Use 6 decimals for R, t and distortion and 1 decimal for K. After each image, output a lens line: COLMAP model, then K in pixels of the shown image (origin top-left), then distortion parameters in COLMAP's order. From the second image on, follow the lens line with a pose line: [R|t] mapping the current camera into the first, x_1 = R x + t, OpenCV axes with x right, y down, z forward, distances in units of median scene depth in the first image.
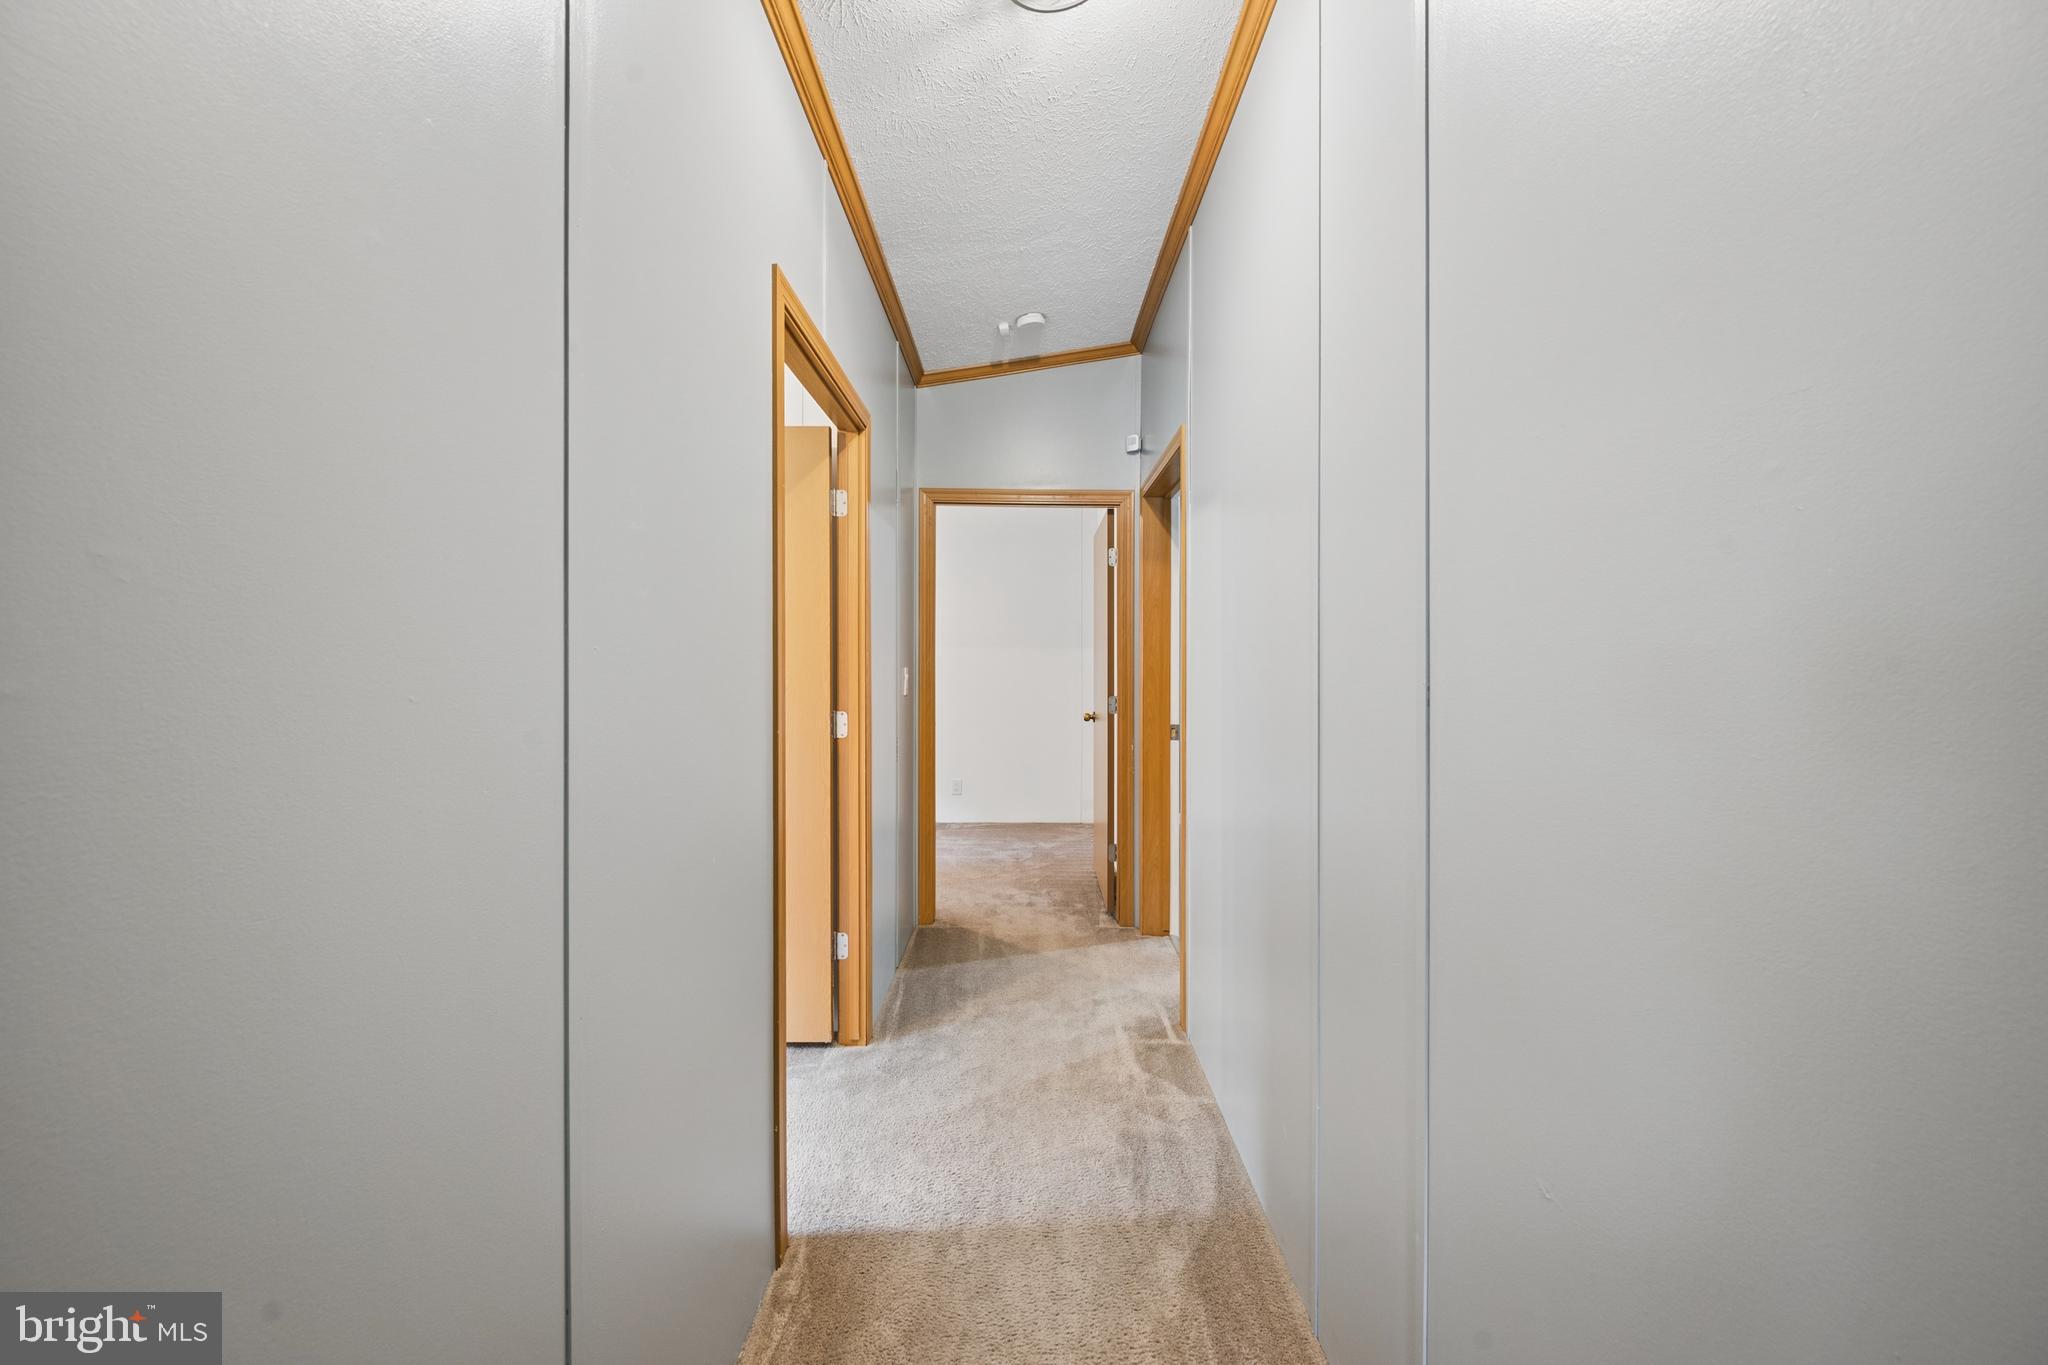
lens RADIAL K [[809.1, 0, 1024.9], [0, 809.1, 671.7], [0, 0, 1]] dist [0.003614, 0.000793]
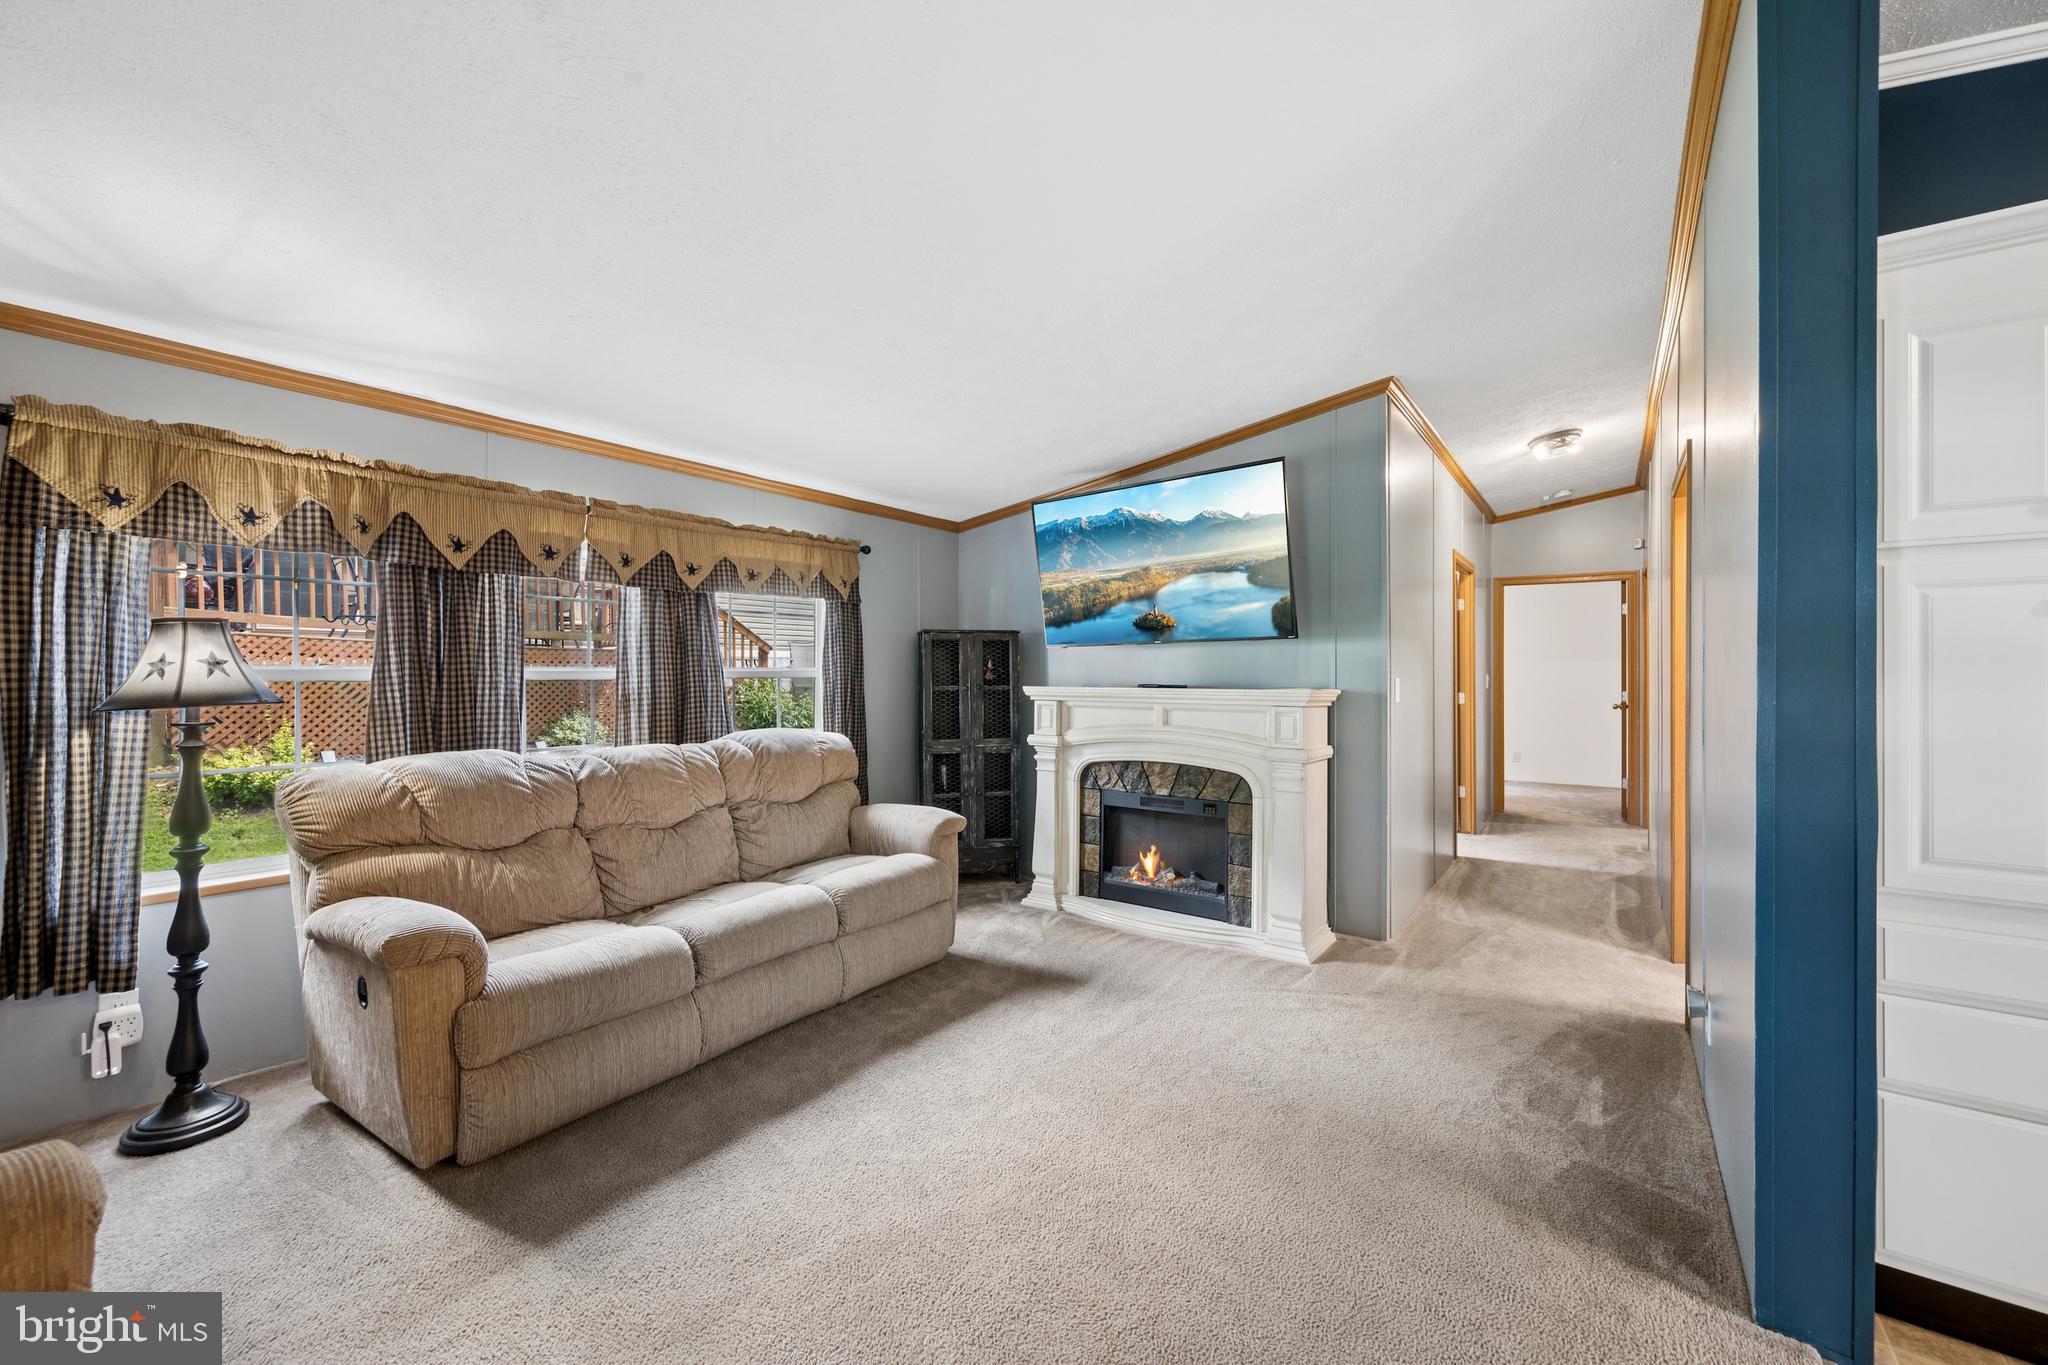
lens RADIAL K [[809.1, 0, 1022.6], [0, 809.1, 671.0], [0, 0, 1]] dist [0.003614, 0.000793]
pose [[0.810929, -0.004277, -0.585129, 0.086236], [-0.003385, 0.999922, -0.012000, 0.013828], [0.585135, 0.011712, 0.810851, -1.218486]]
